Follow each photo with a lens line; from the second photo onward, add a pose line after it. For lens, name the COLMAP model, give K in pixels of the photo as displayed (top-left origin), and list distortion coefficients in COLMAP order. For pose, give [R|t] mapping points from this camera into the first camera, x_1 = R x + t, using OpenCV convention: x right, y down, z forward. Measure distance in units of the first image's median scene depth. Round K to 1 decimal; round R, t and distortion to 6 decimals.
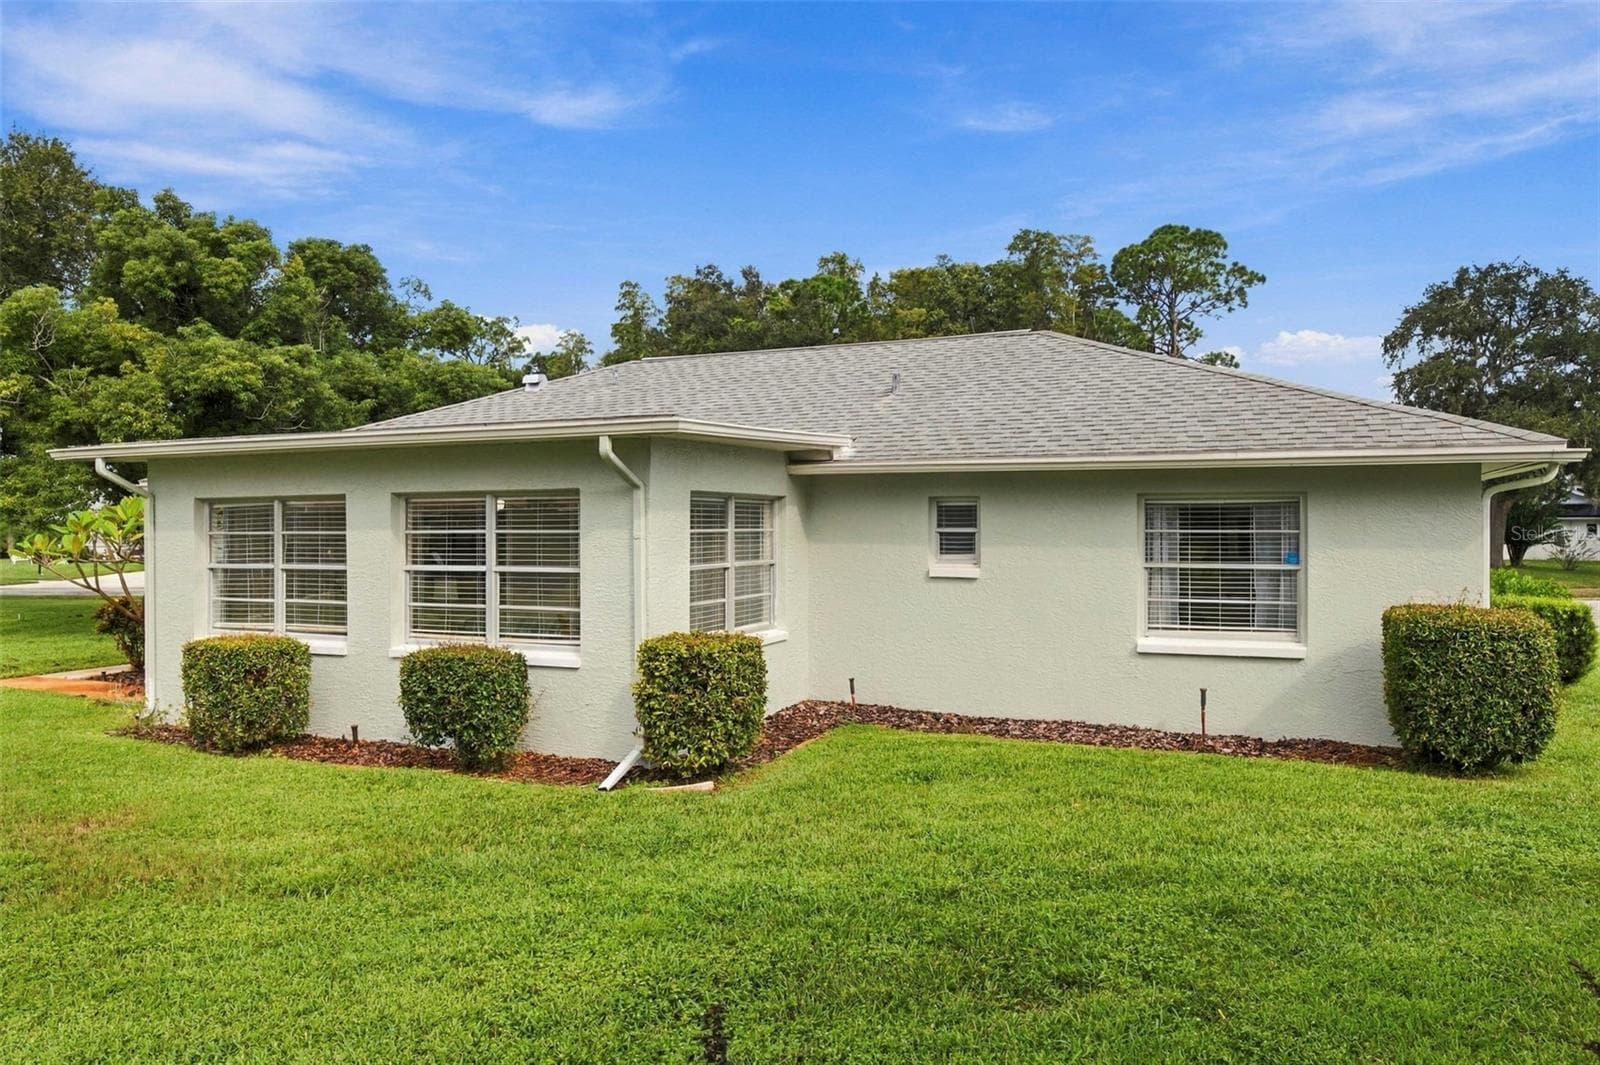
lens RADIAL K [[1127.7, 0, 814.4], [0, 1127.7, 530.4], [0, 0, 1]] dist [0.001929, 0.000280]
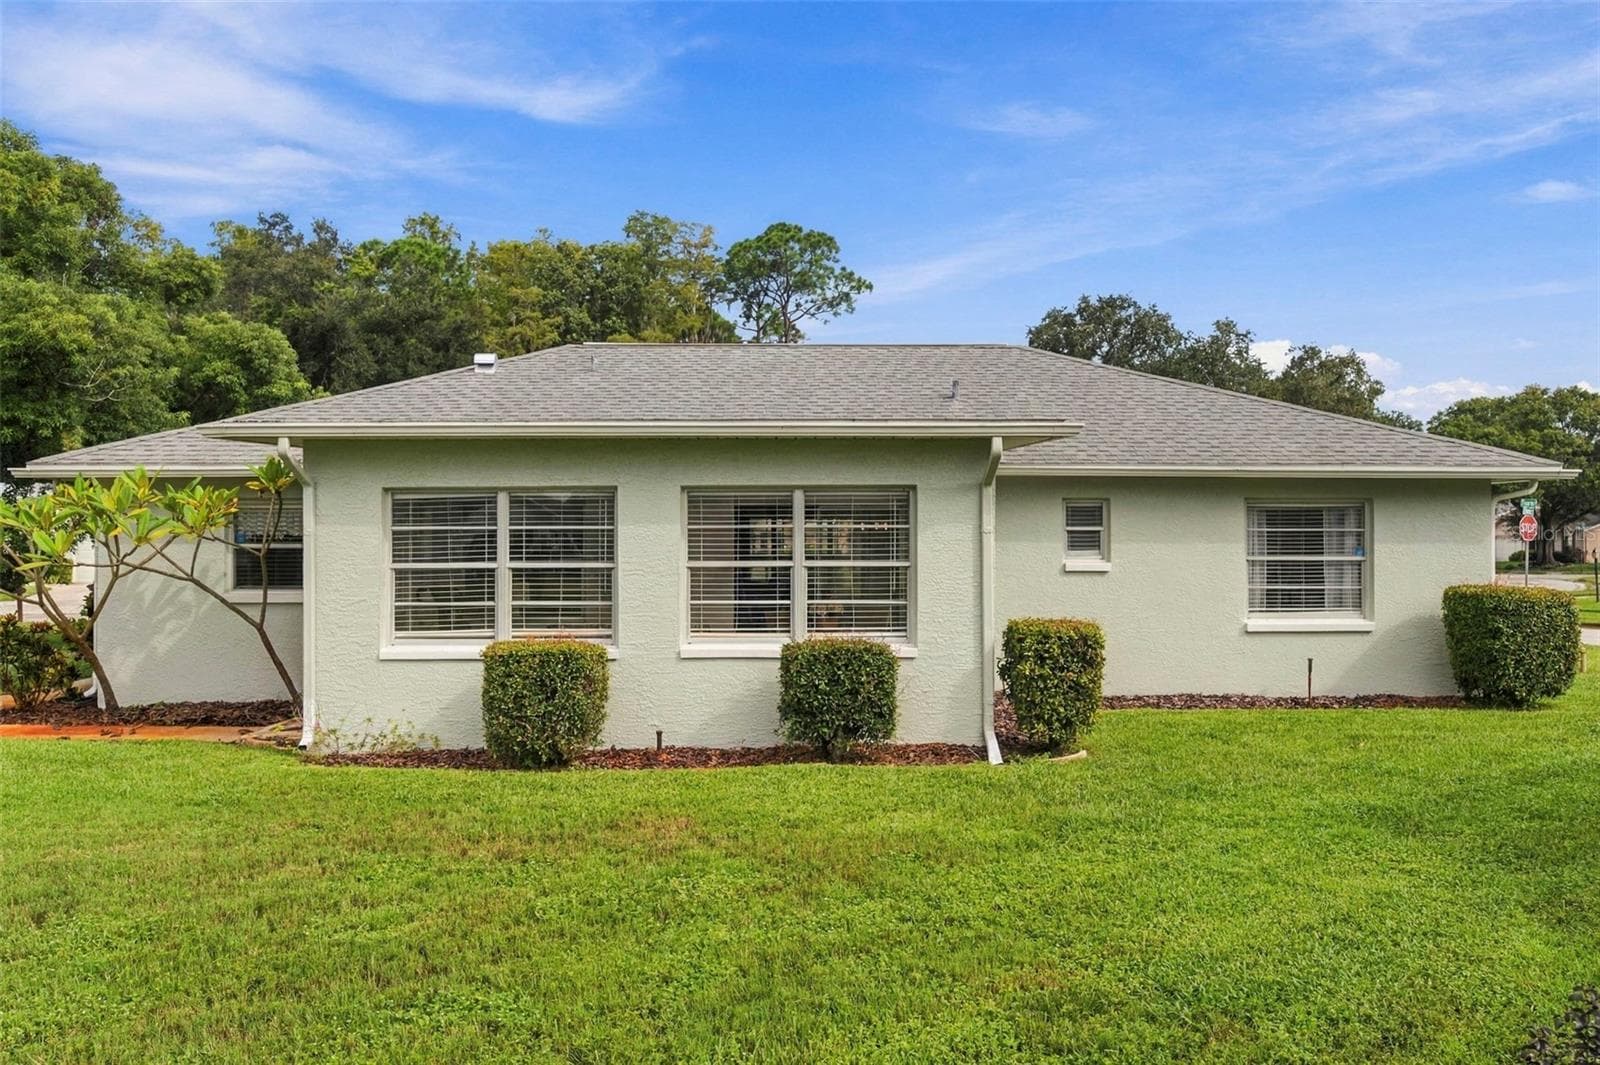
lens RADIAL K [[1253.4, 0, 848.0], [0, 1253.4, 534.9], [0, 0, 1]] dist [-0.004687, -0.002032]
pose [[0.906617, 0.001928, 0.421950, -0.646580], [-0.000750, 0.999995, -0.002958, 0.010746], [-0.421953, 0.002365, 0.906614, -0.017603]]
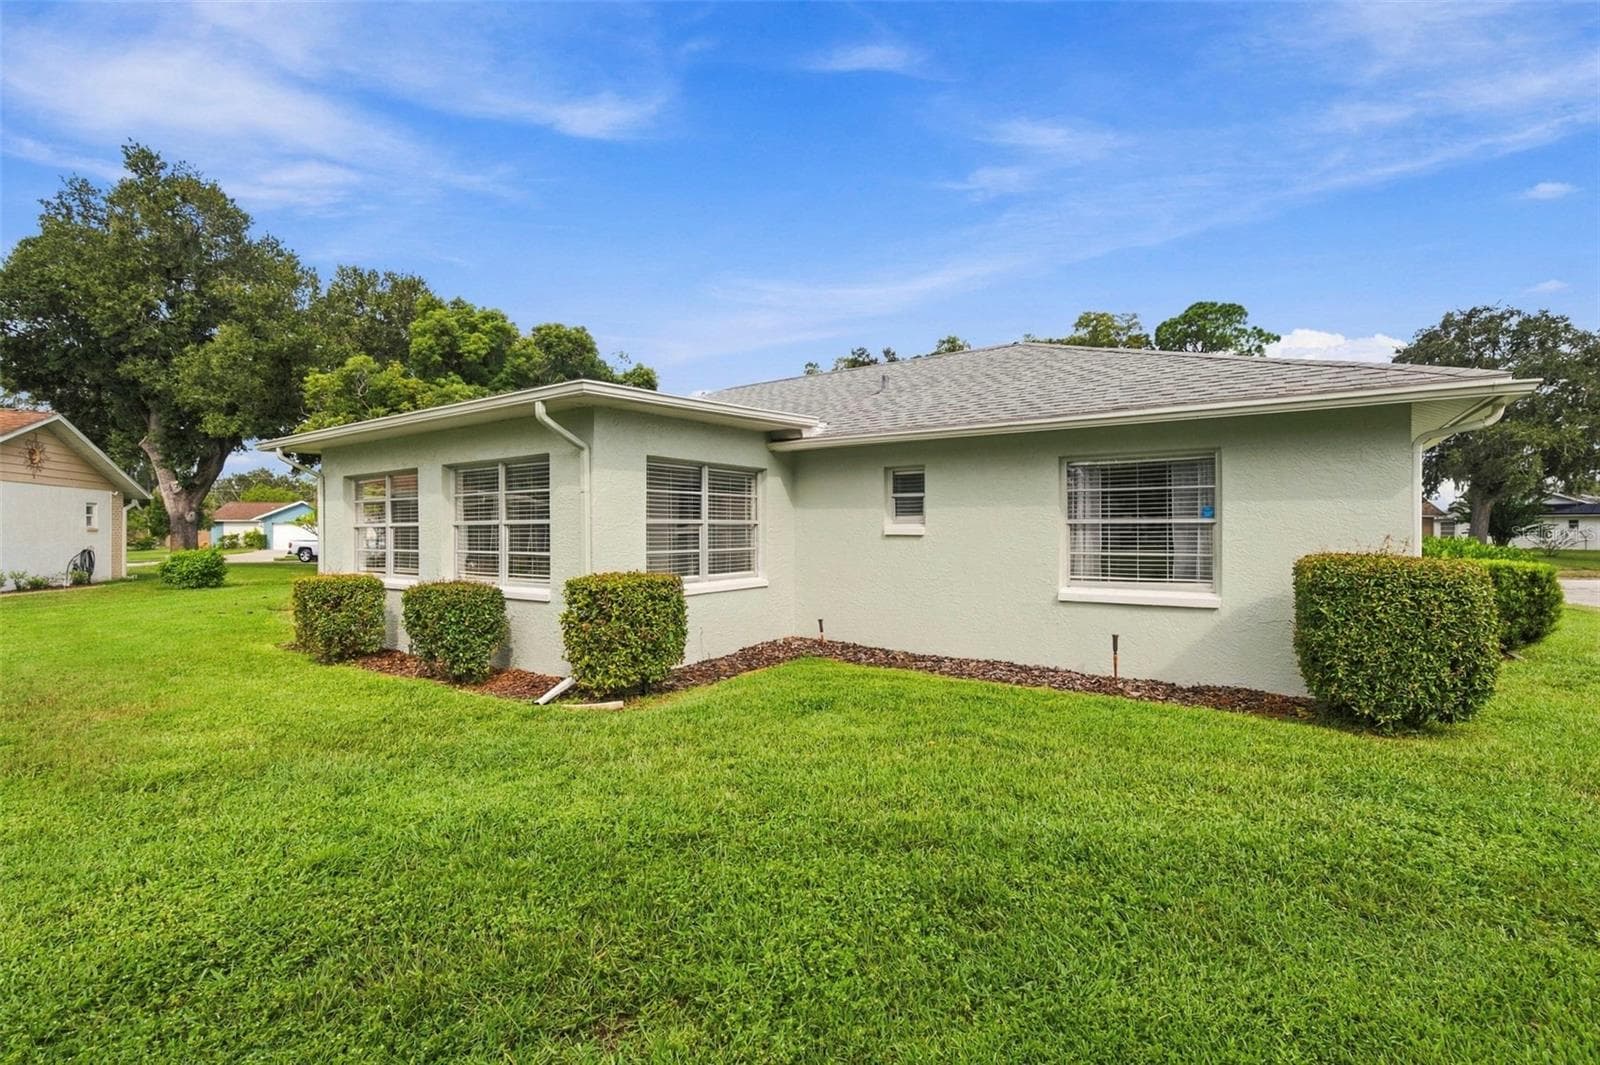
lens RADIAL K [[733.6, 0, 800.0], [0, 733.6, 532.5], [0, 0, 1]] dist [0.002783, 0.000207]
pose [[0.978182, -0.000332, -0.207748, 0.187267], [0.000545, 0.999999, 0.000970, 0.040700], [0.207748, -0.001062, 0.978182, 0.246052]]
